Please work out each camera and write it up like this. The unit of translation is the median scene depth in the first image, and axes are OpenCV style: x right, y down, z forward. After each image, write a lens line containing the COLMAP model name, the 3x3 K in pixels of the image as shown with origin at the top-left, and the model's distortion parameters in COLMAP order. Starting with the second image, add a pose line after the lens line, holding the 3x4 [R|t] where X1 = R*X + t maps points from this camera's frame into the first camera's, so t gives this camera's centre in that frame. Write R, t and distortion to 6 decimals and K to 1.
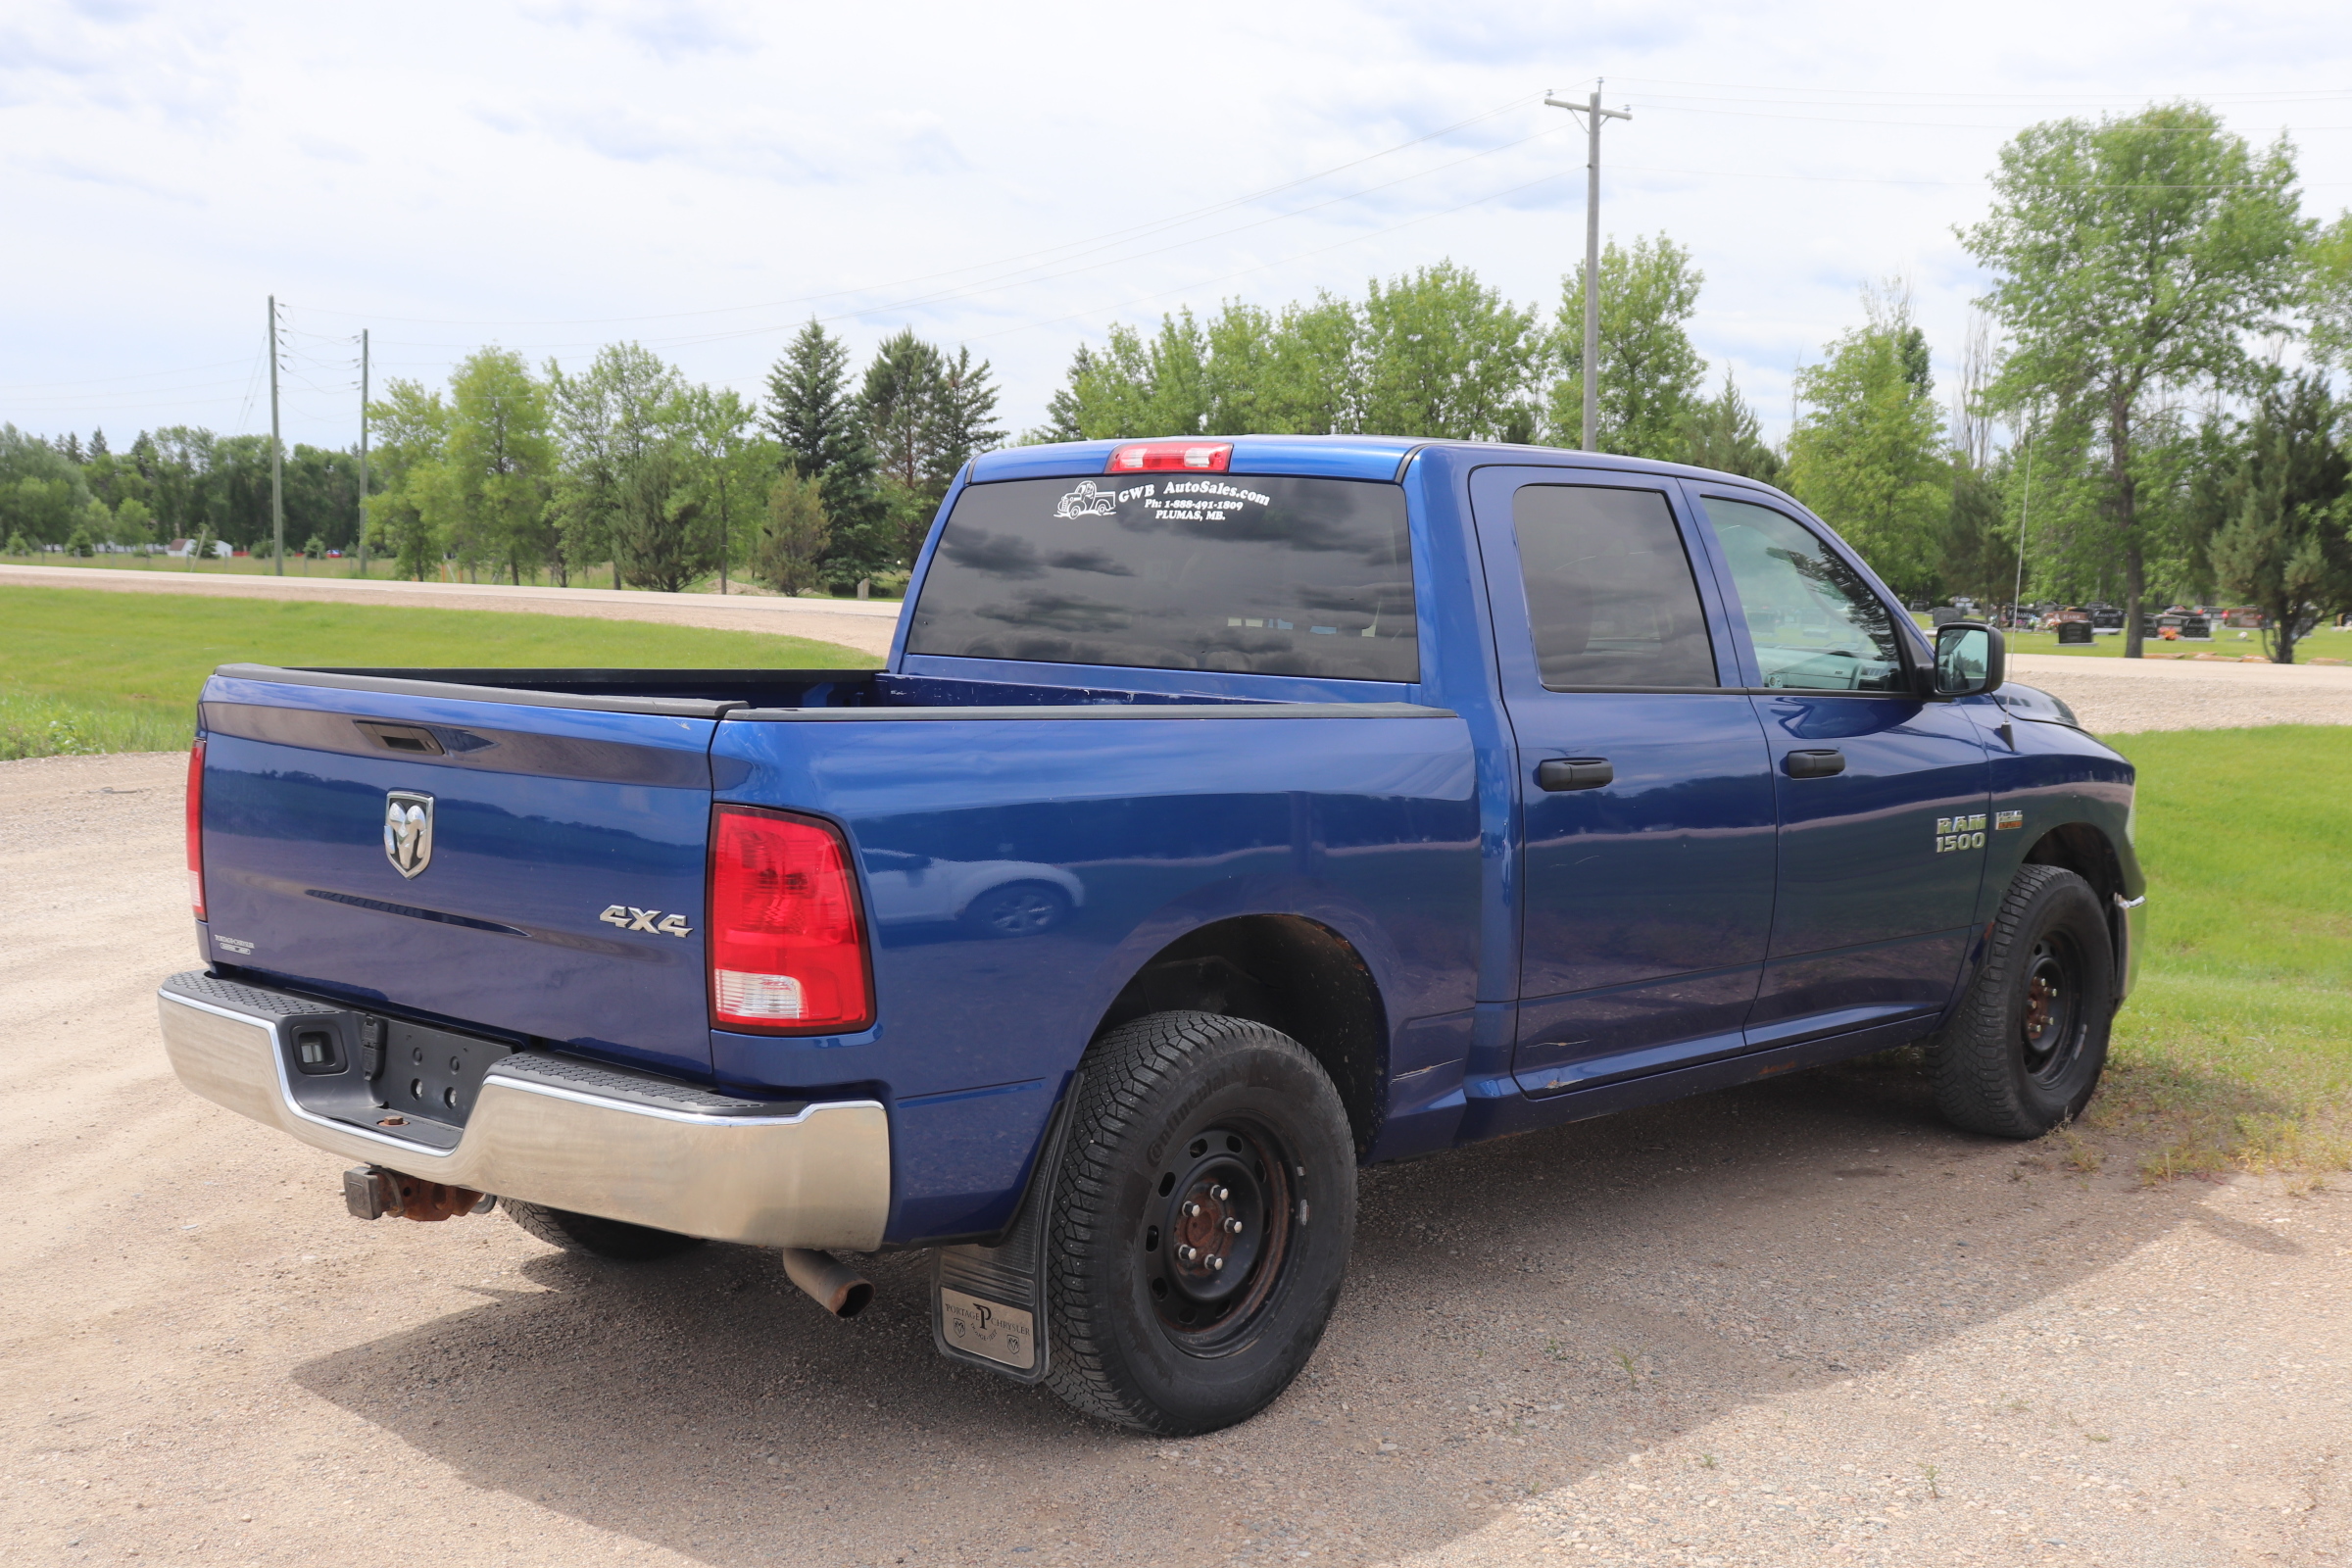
lens RADIAL K [[2720.8, 0, 1098.7], [0, 2720.8, 744.7], [0, 0, 1]] dist [0.022045, 0.000000]
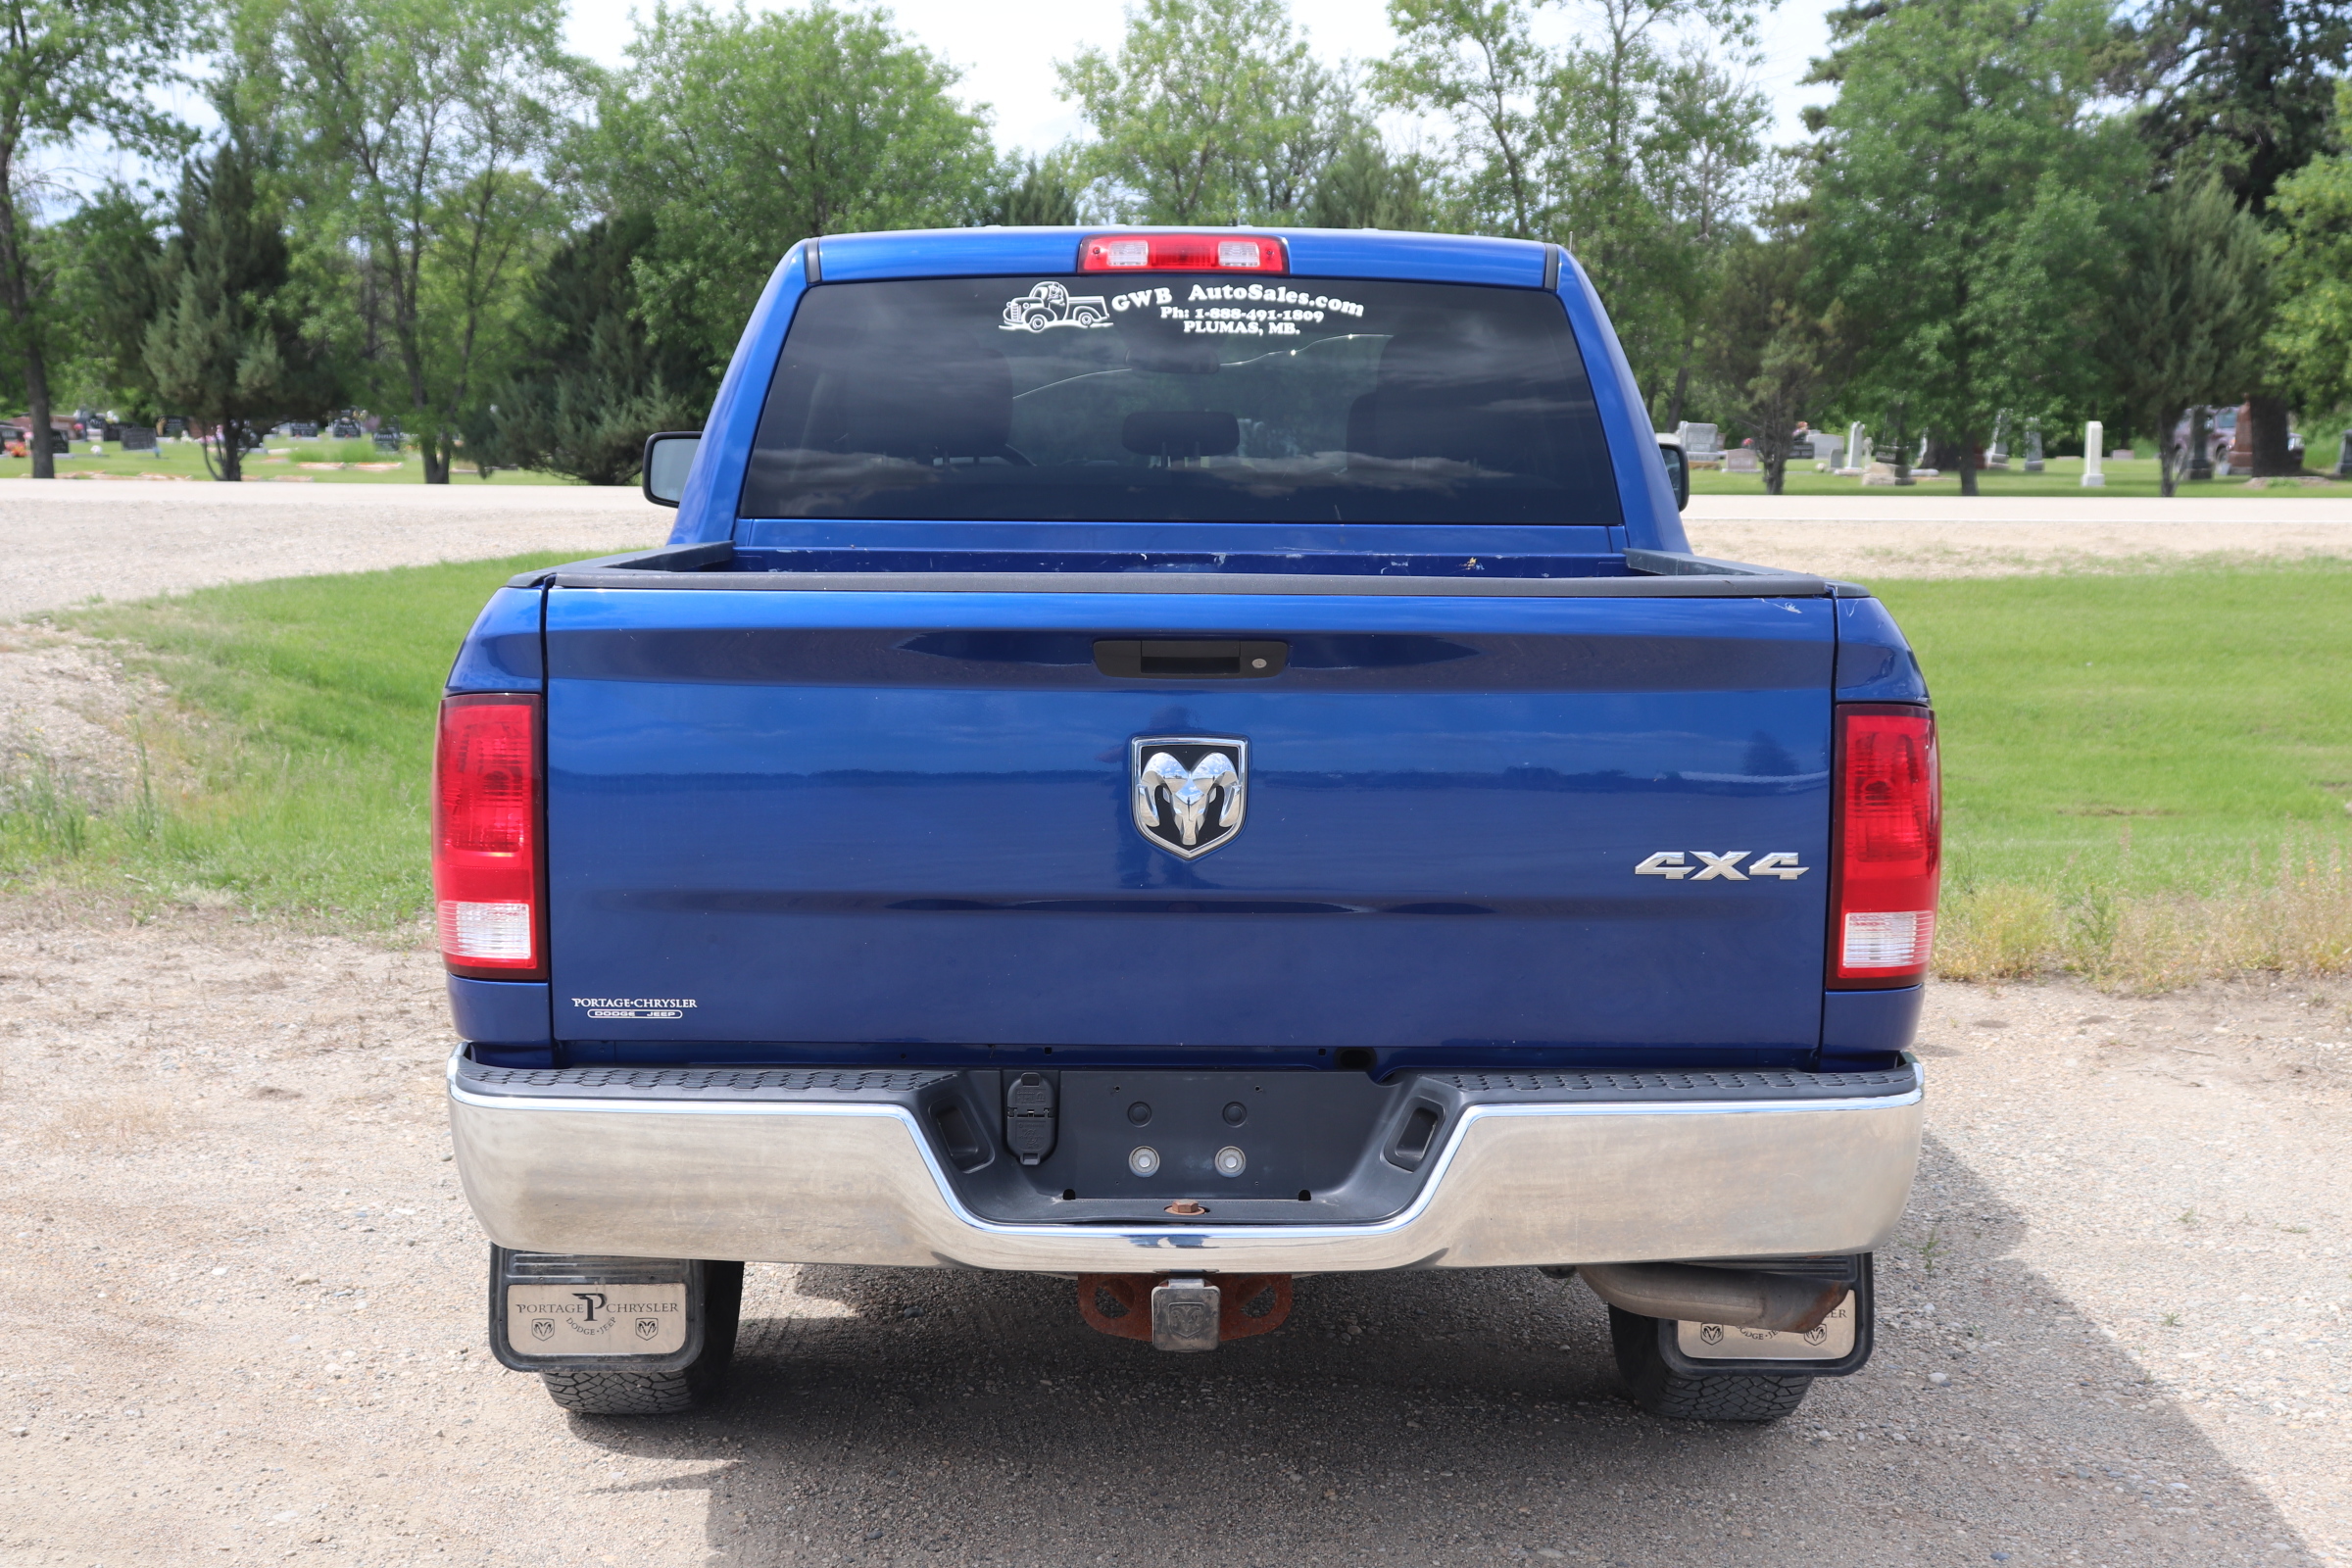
lens RADIAL K [[3376.9, 0, 1135.0], [0, 3376.9, 774.2], [0, 0, 1]] dist [0.116745, 0.000000]
pose [[0.719747, -0.091420, 0.688191, -0.670990], [0.054098, 0.995663, 0.075687, -0.030496], [-0.692125, -0.017245, 0.721571, 0.300009]]
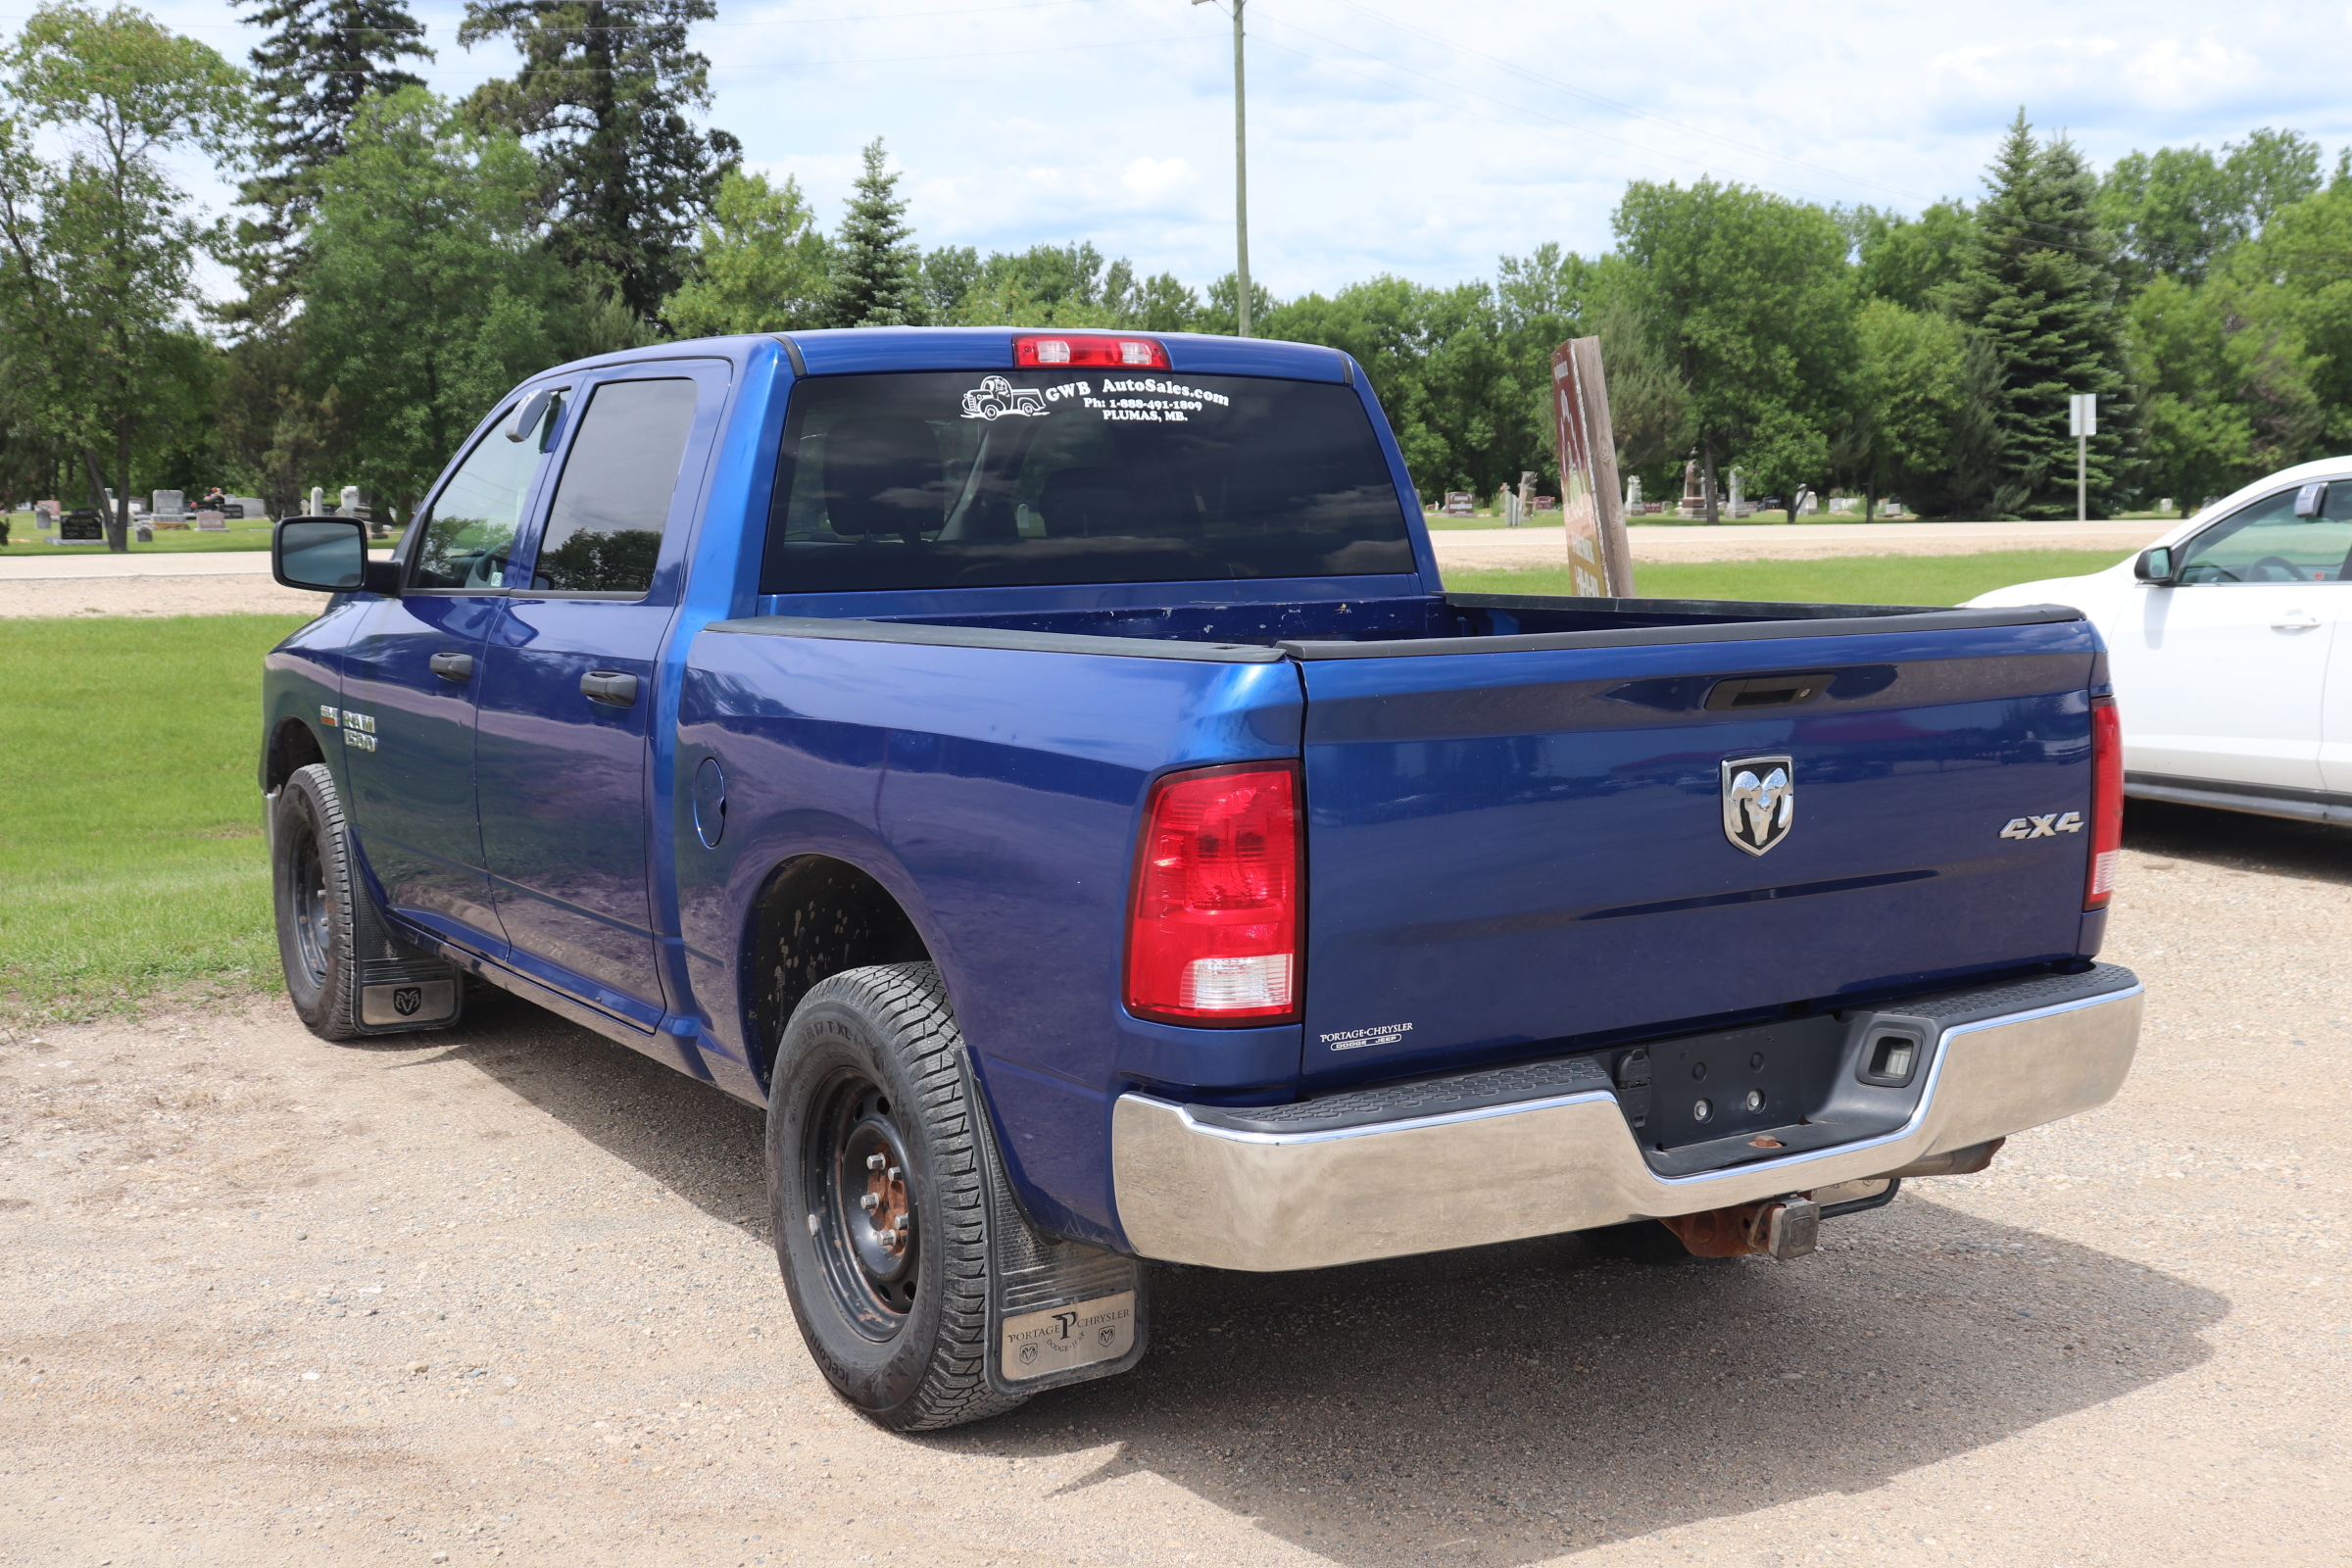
lens RADIAL K [[2720.8, 0, 1178.8], [0, 2720.8, 781.2], [0, 0, 1]] dist [0.022045, 0.000000]
pose [[0.231497, -0.133949, 0.963570, -0.865946], [0.076662, 0.989907, 0.119193, -0.069535], [-0.969810, 0.046276, 0.239429, 0.758549]]
